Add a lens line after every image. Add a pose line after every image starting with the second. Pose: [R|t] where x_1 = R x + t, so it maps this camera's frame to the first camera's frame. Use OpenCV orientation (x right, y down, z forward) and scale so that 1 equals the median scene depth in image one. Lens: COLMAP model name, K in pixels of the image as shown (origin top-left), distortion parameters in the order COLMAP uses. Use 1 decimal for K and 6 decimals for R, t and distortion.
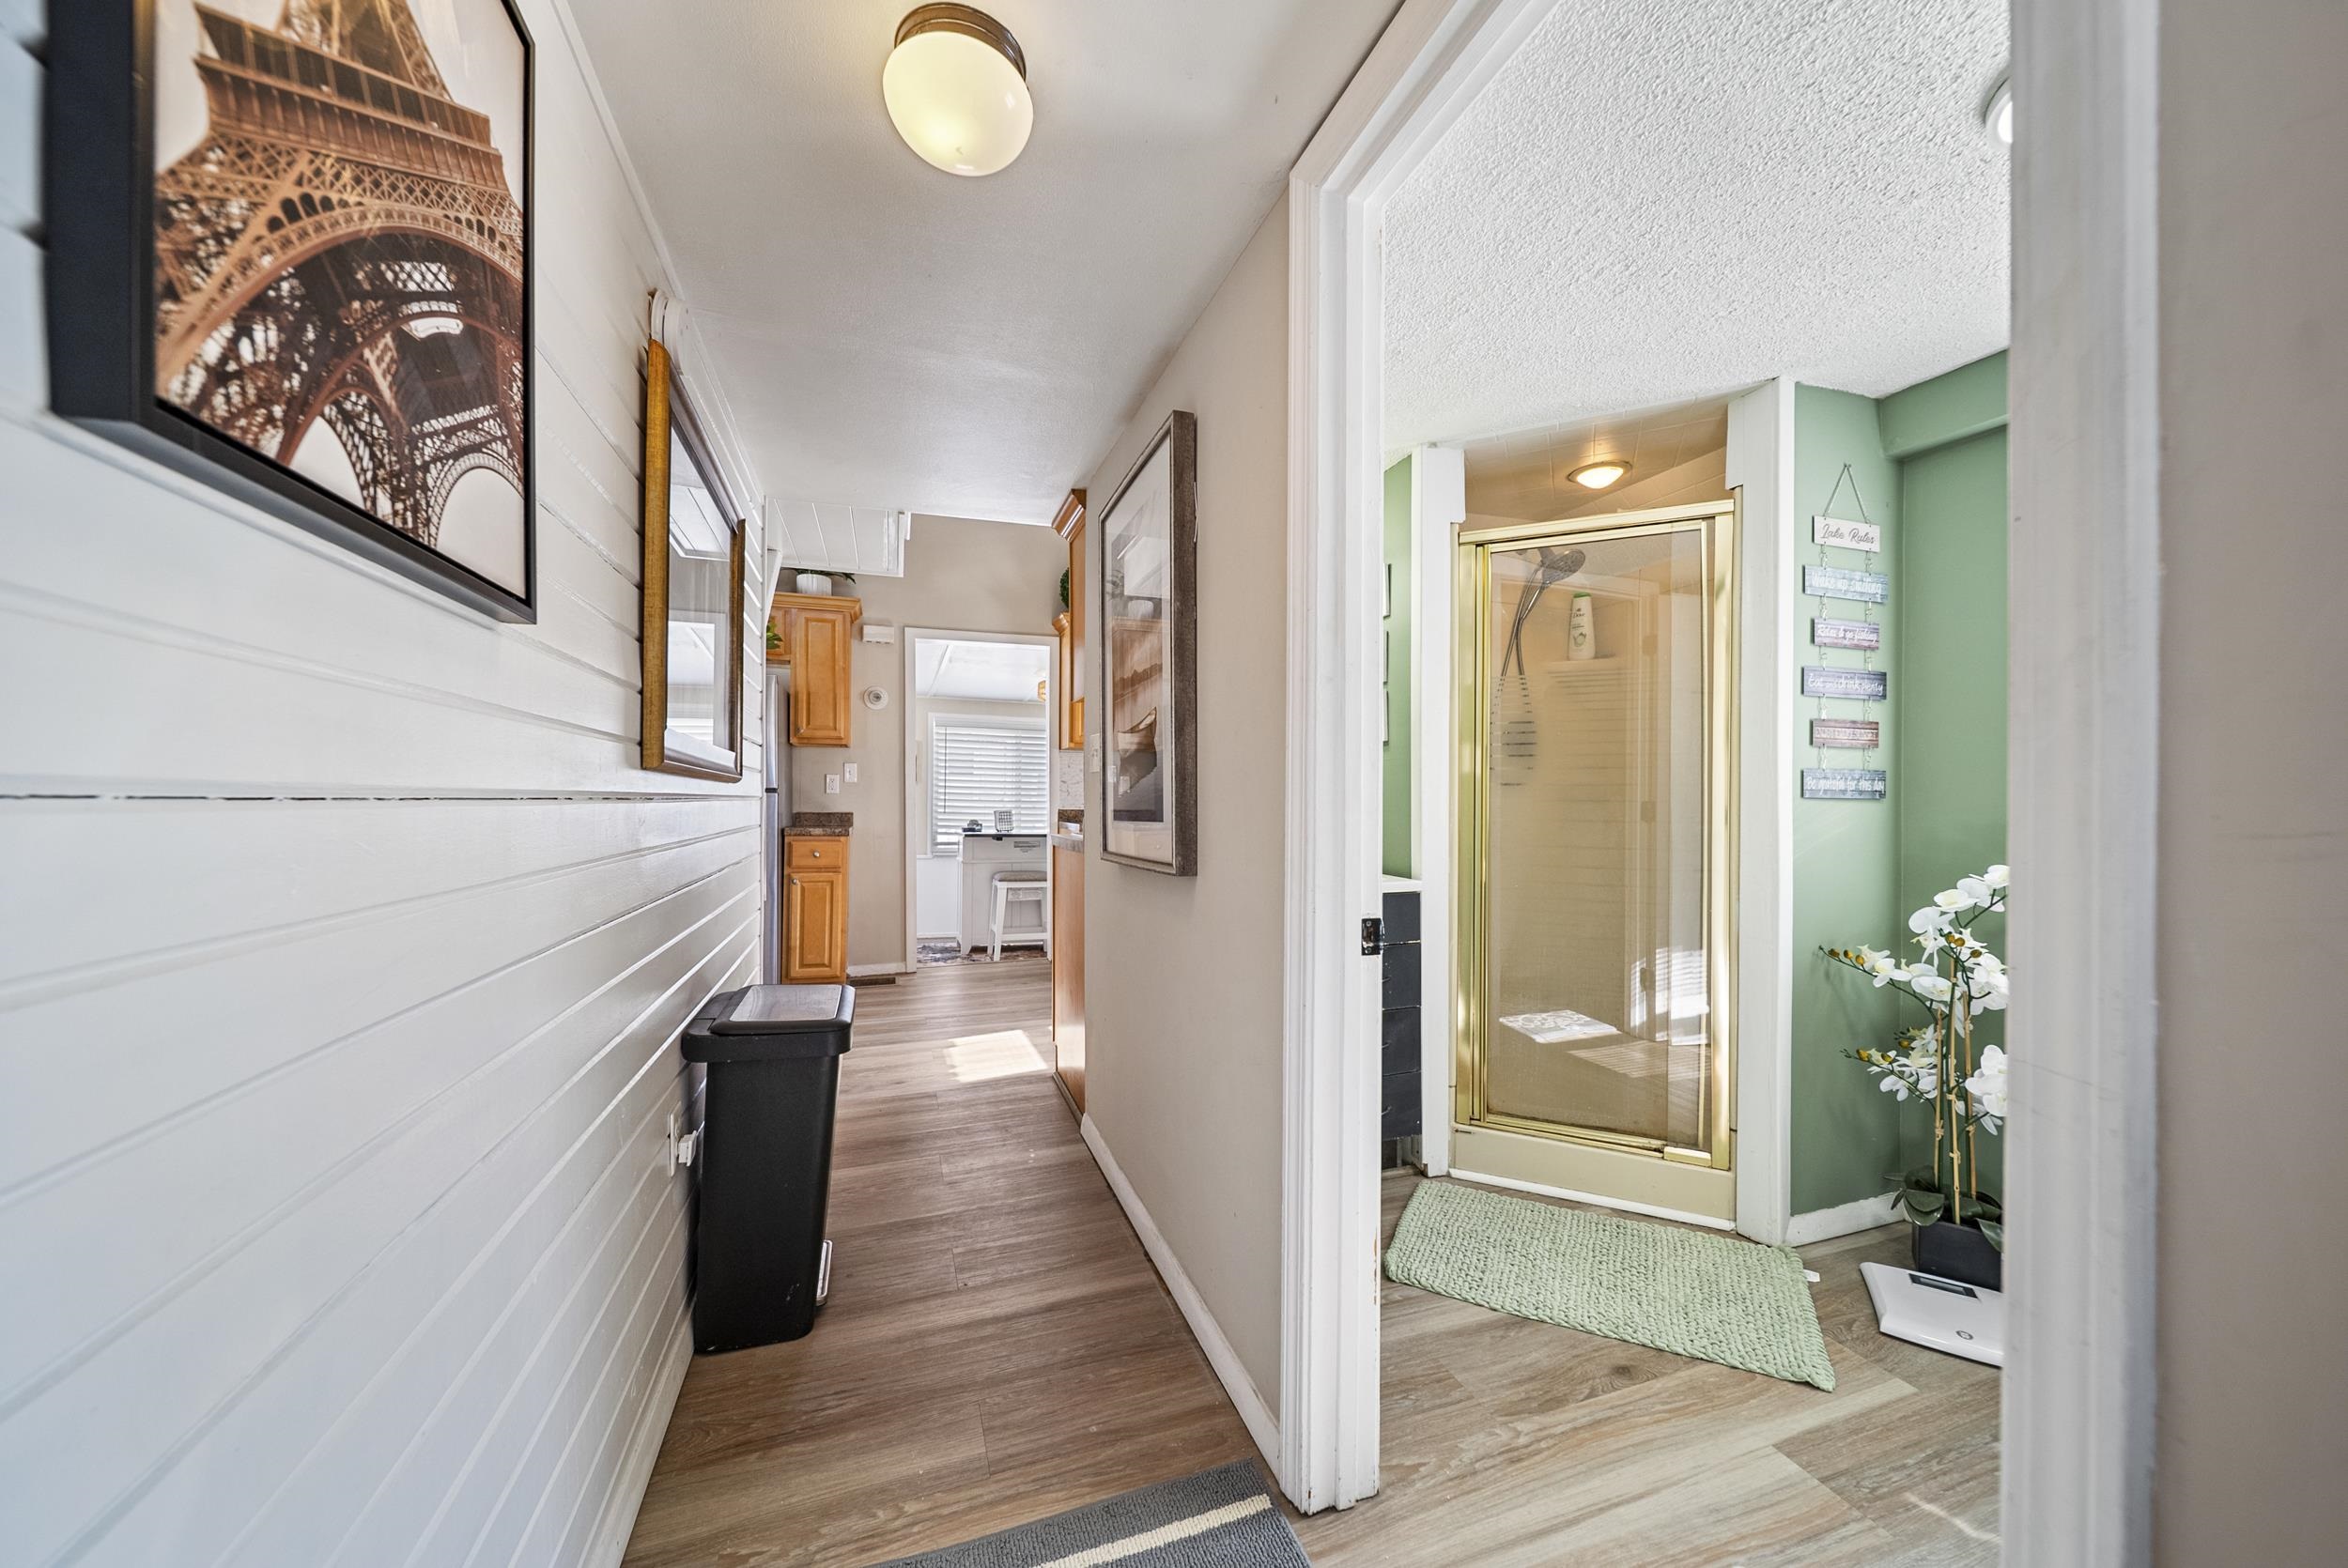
lens RADIAL K [[842.0, 0, 1174.0], [0, 842.0, 790.8], [0, 0, 1]] dist [0.000005, 0.000099]
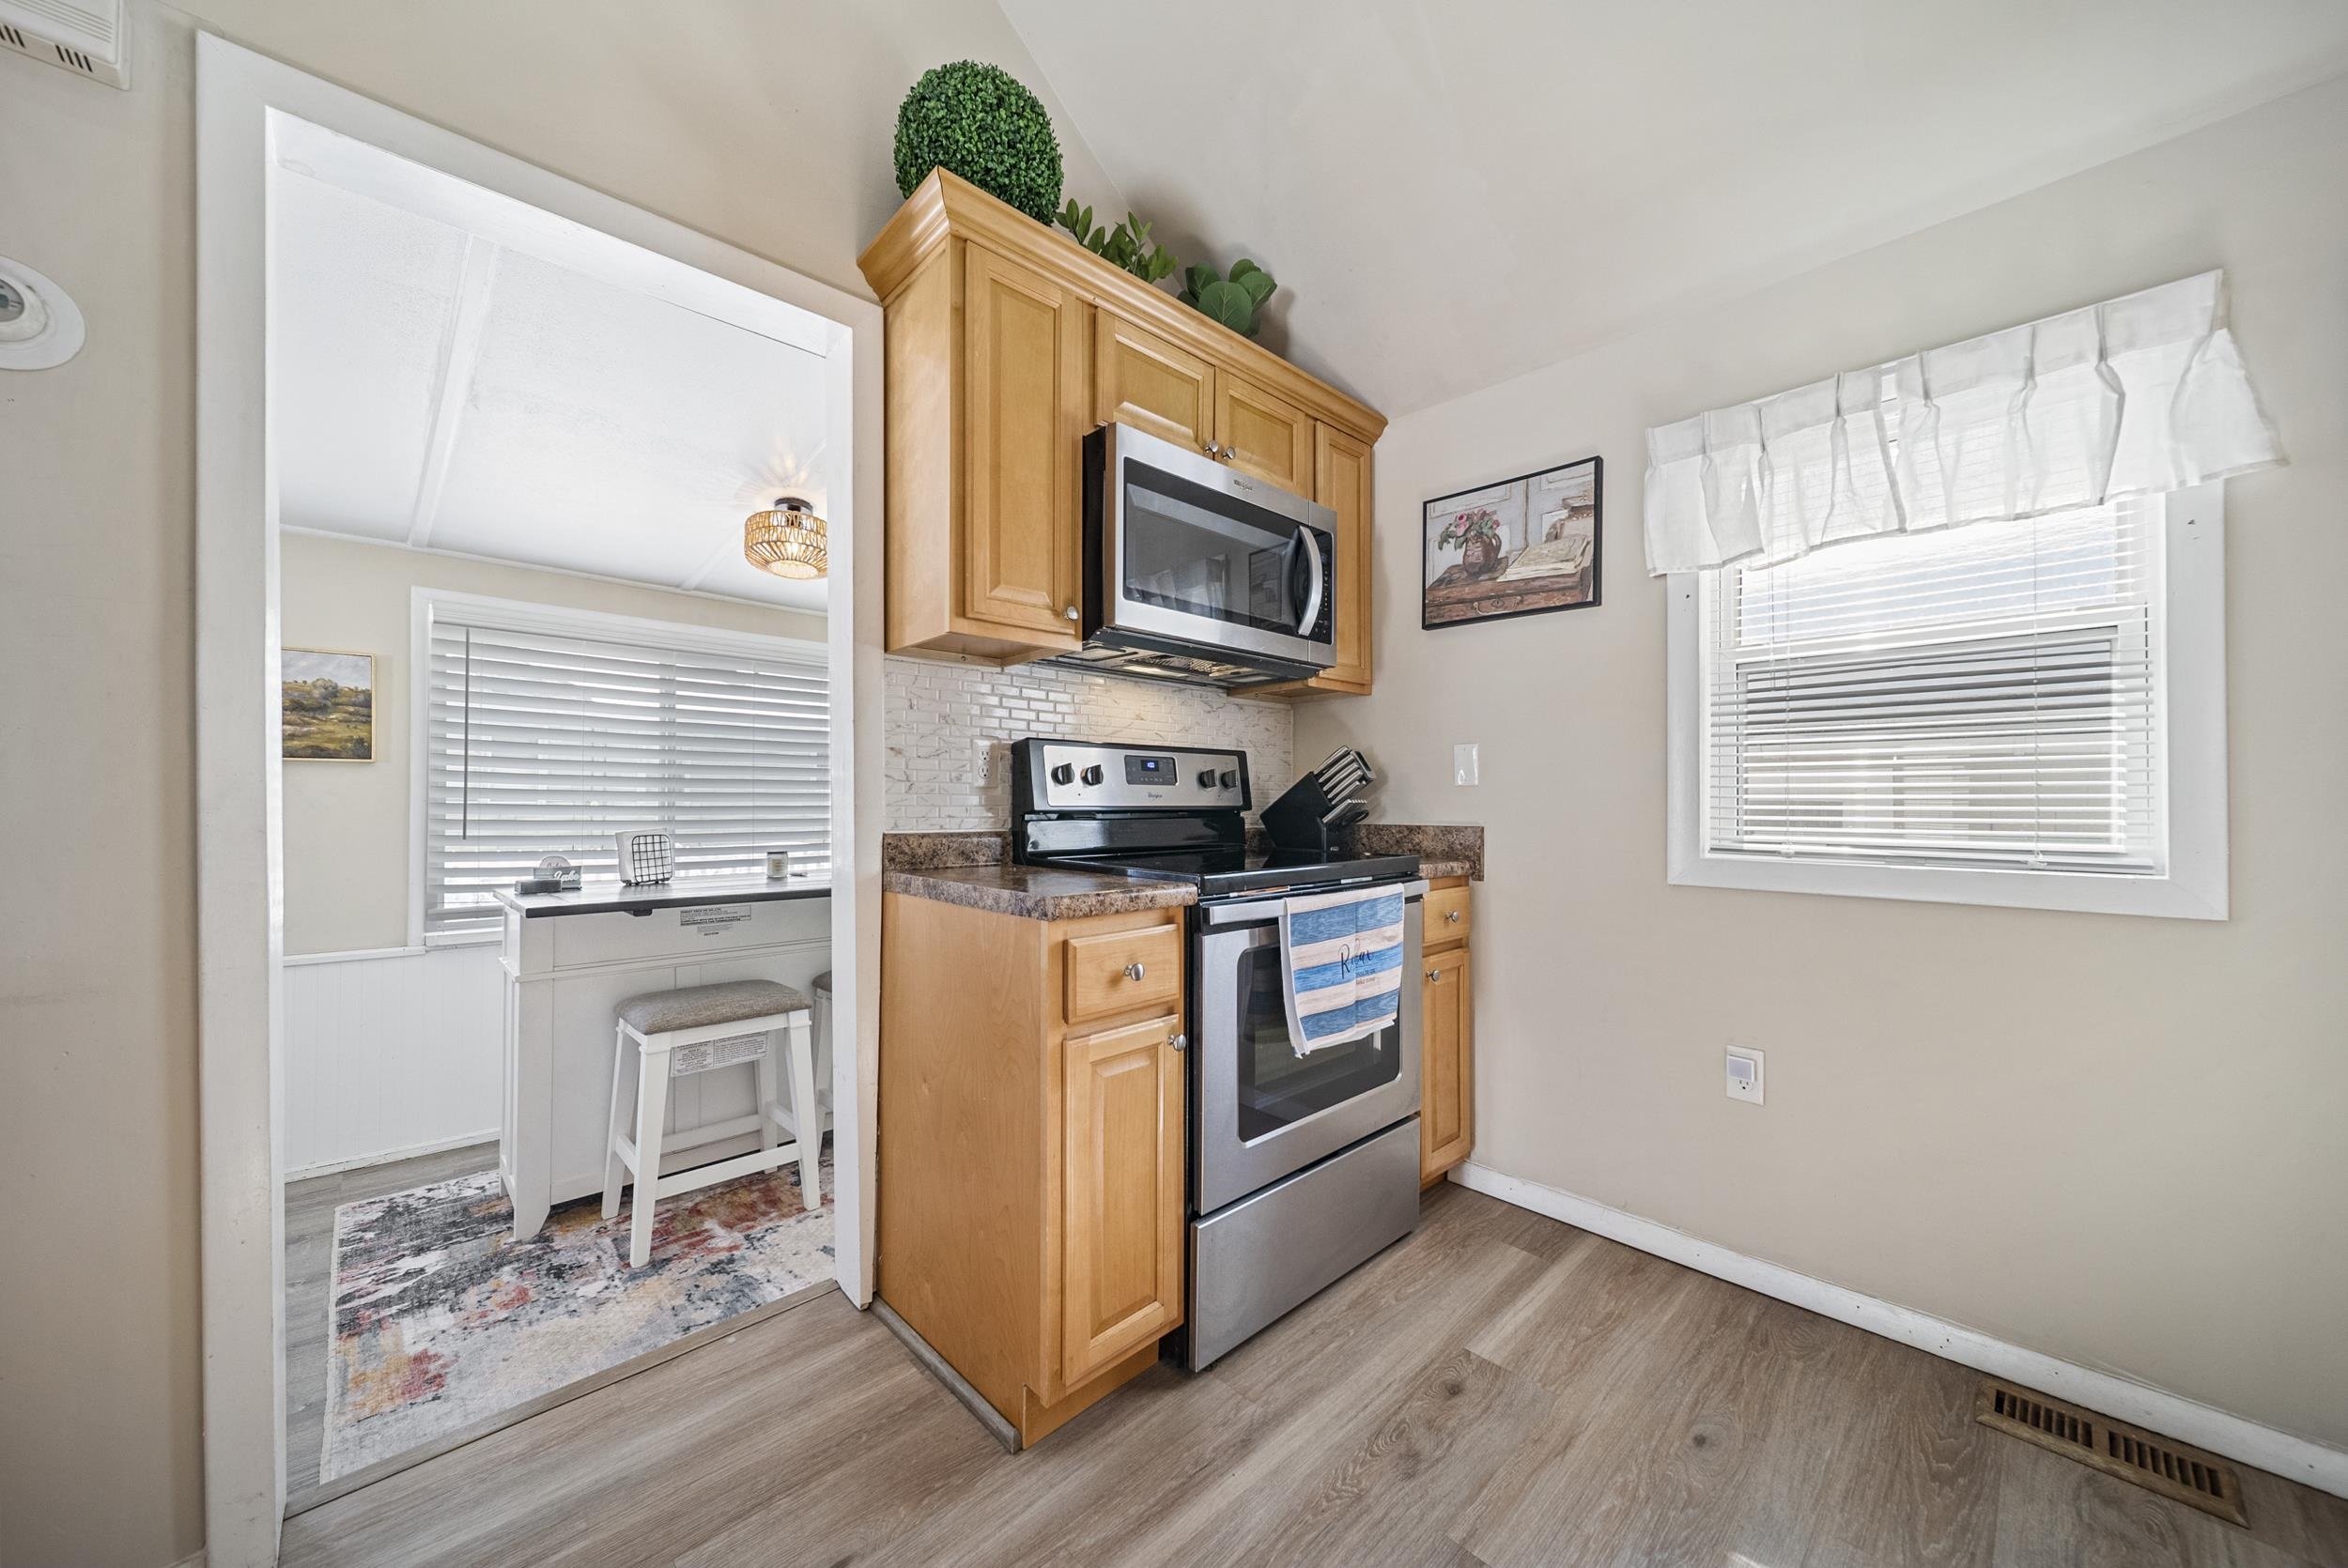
lens RADIAL K [[842.0, 0, 1174.0], [0, 842.0, 803.5], [0, 0, 1]] dist [0.000005, 0.000099]
pose [[0.911127, -0.004229, 0.412105, -0.143567], [0.004247, 0.999991, 0.000871, 0.008530], [-0.412105, 0.000957, 0.911136, 0.553459]]
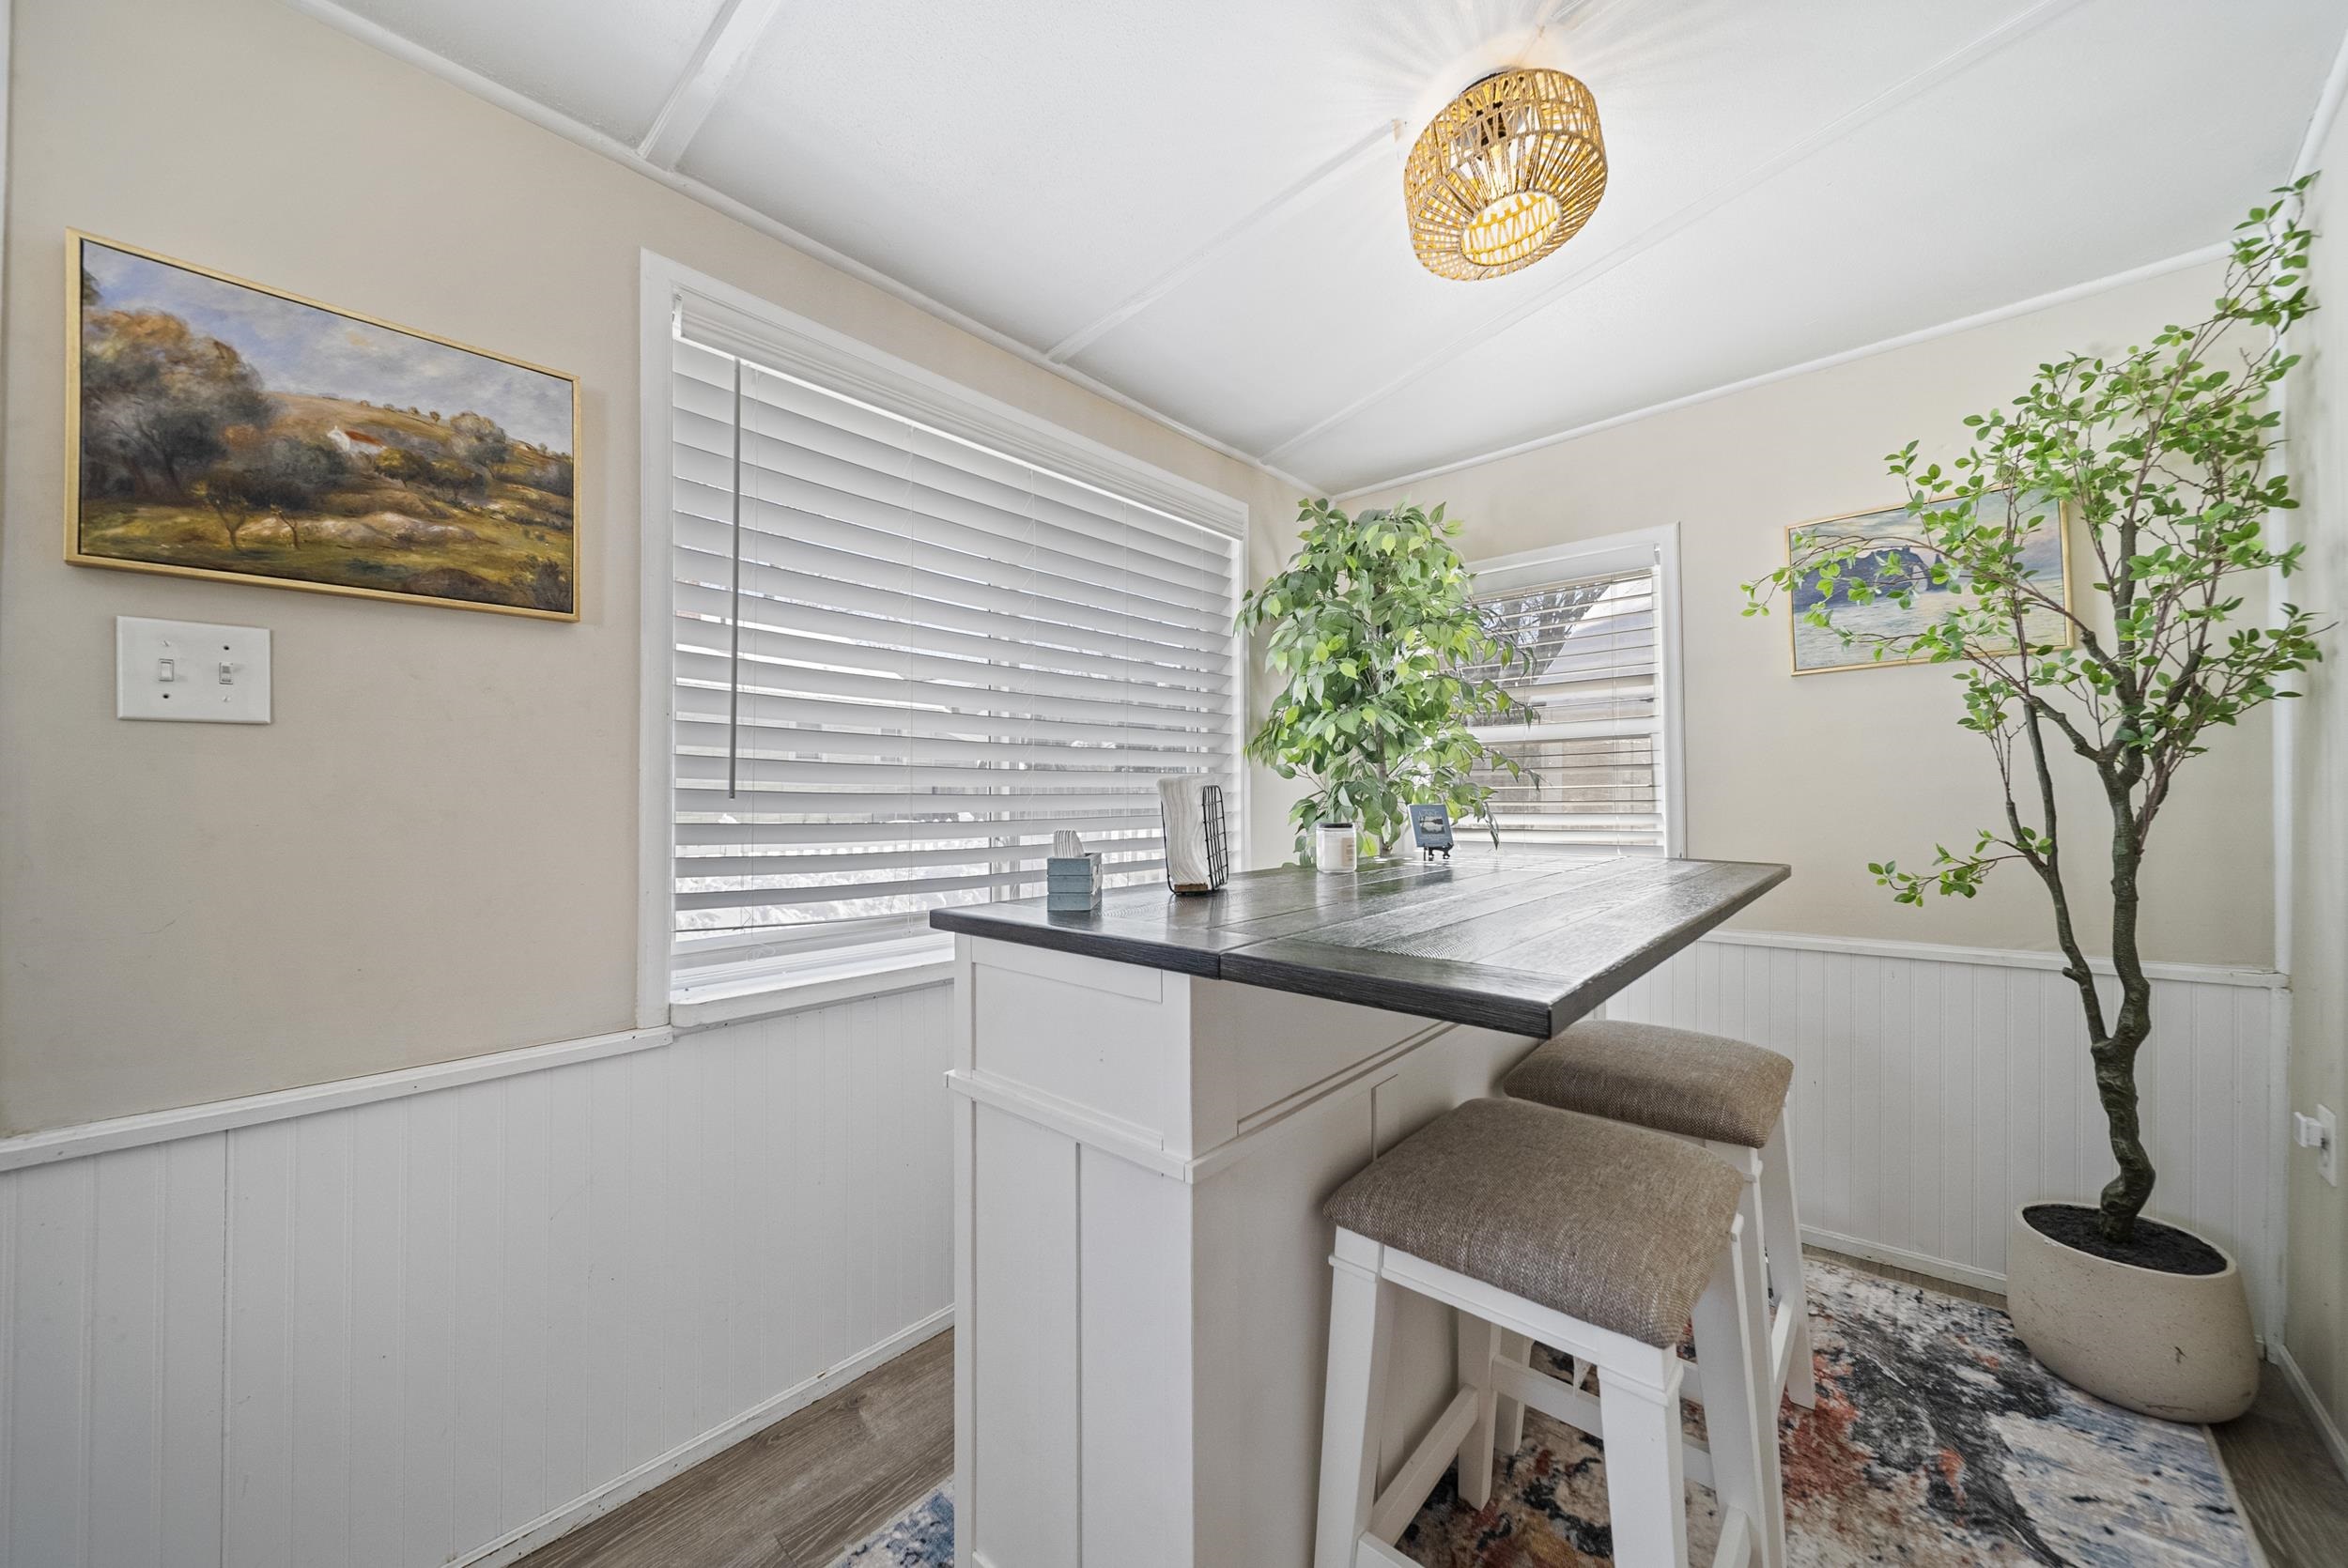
lens RADIAL K [[842.0, 0, 1174.4], [0, 842.0, 778.0], [0, 0, 1]] dist [0.000005, 0.000099]
pose [[0.881288, -0.004355, 0.472560, -0.312326], [0.006475, 0.999975, -0.002860, 0.023227], [-0.472535, 0.005580, 0.881294, 0.887646]]
